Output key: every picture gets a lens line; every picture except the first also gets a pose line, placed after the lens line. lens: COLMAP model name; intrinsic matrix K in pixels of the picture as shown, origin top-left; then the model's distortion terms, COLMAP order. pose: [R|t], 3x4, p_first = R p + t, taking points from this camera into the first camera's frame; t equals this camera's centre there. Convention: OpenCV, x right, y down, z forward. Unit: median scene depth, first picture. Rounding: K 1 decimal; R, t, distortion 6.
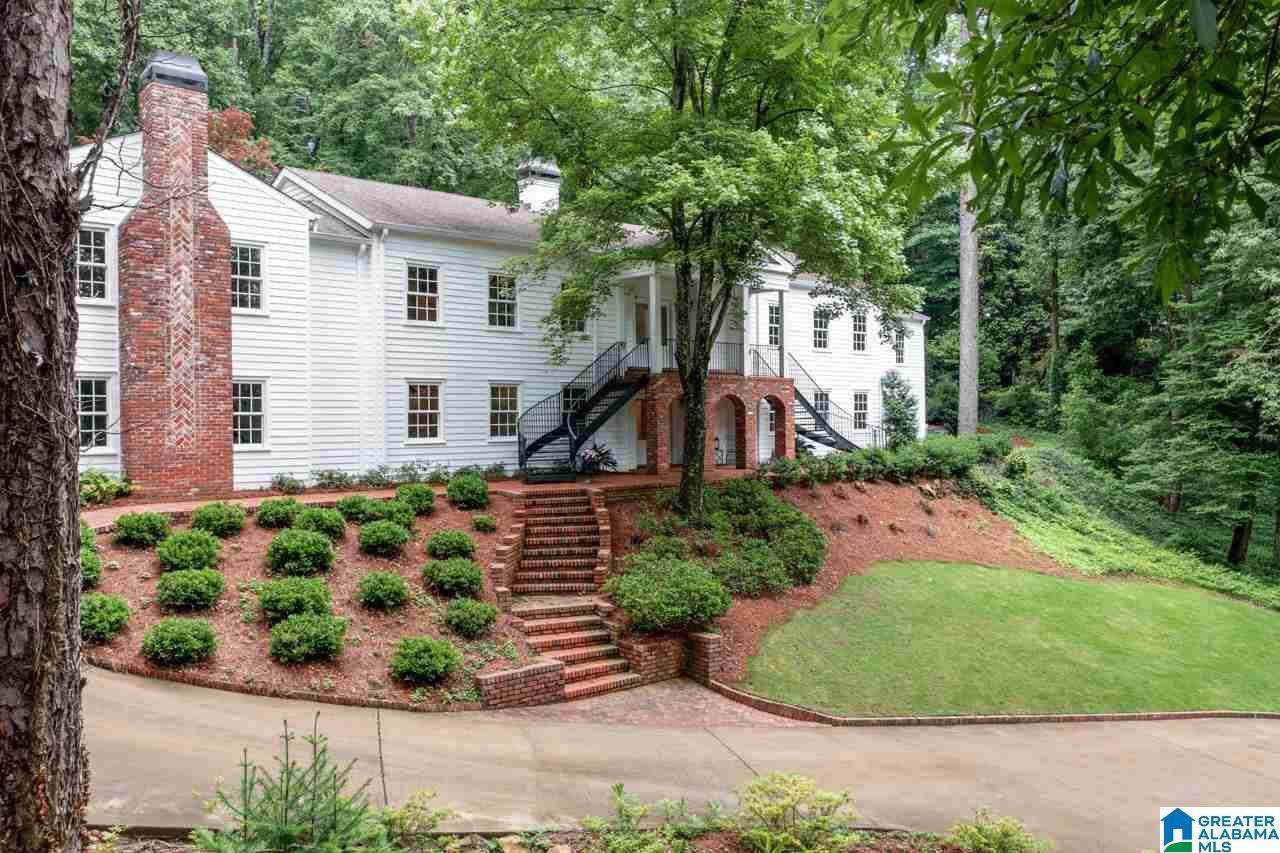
lens RADIAL K [[999.0, 0, 640.0], [0, 999.0, 439.0], [0, 0, 1]] dist [-0.032090, -0.000141]
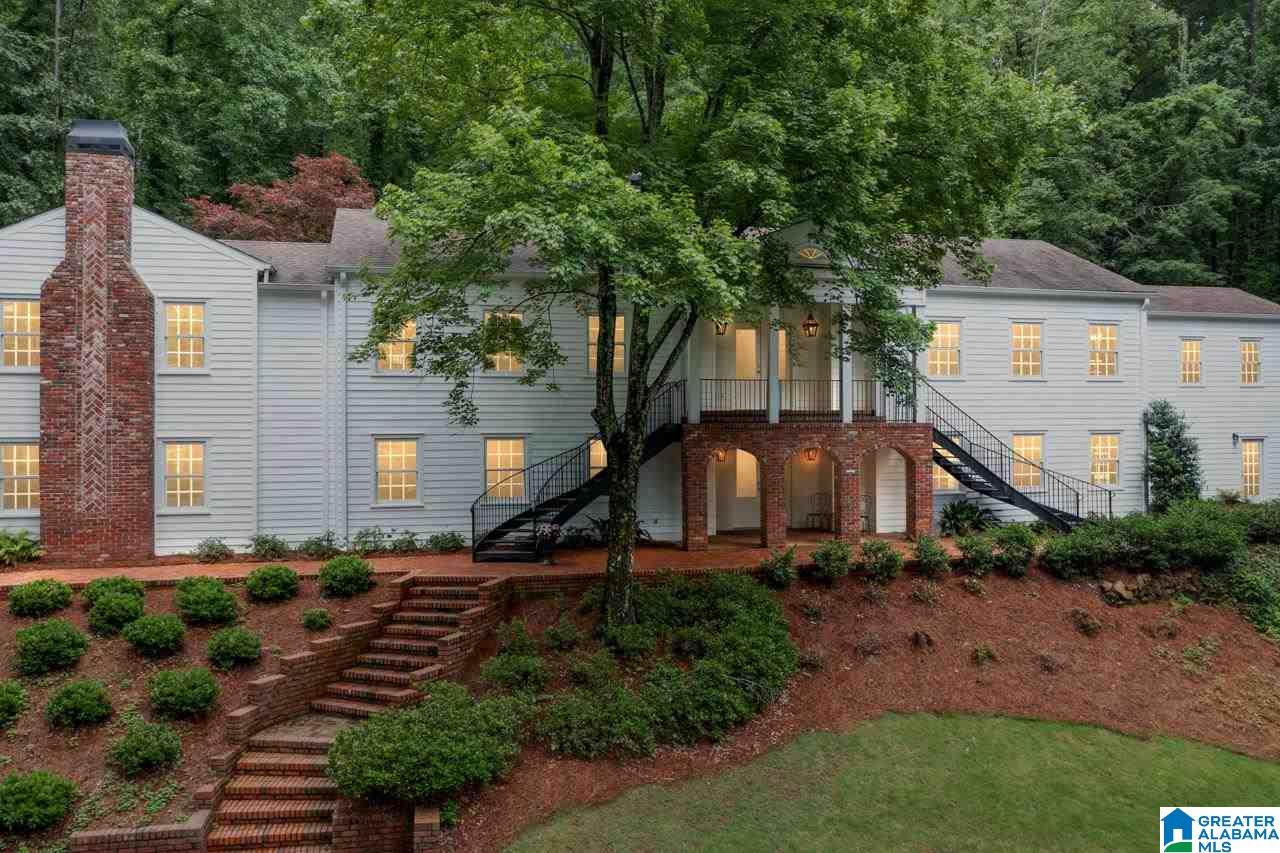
lens RADIAL K [[1001.7, 0, 640.0], [0, 1001.7, 426.5], [0, 0, 1]] dist [-0.031551, 0.000852]
pose [[0.877373, 0.009216, -0.479721, 0.493507], [-0.013556, 0.999893, -0.005583, -0.079042], [0.479618, 0.011402, 0.877403, 0.379011]]
